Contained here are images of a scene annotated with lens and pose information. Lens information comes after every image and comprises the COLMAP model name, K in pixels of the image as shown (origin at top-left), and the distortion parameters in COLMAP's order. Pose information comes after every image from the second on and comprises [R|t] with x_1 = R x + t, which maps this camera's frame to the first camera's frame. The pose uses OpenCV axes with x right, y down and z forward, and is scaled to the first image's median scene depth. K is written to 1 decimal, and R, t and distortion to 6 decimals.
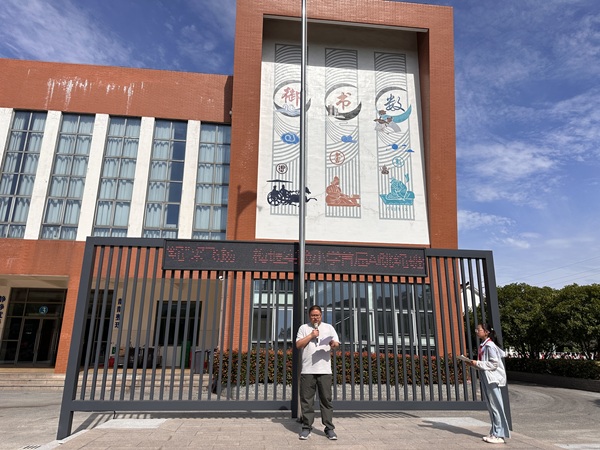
lens RADIAL K [[420.2, 0, 298.9], [0, 420.2, 228.6], [0, 0, 1]] dist [0.114685, -0.160680]
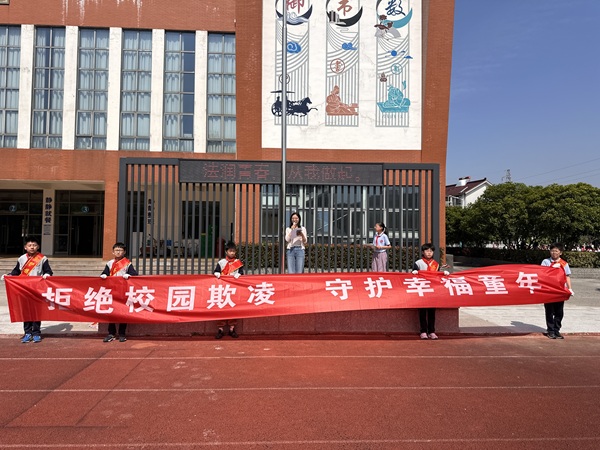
lens RADIAL K [[425.1, 0, 301.2], [0, 425.1, 225.0], [0, 0, 1]] dist [0.045661, -0.052679]
pose [[0.998635, -0.004557, -0.052024, 0.054733], [0.016524, 0.972576, 0.231998, -0.033264], [0.049540, -0.232541, 0.971324, -0.127322]]
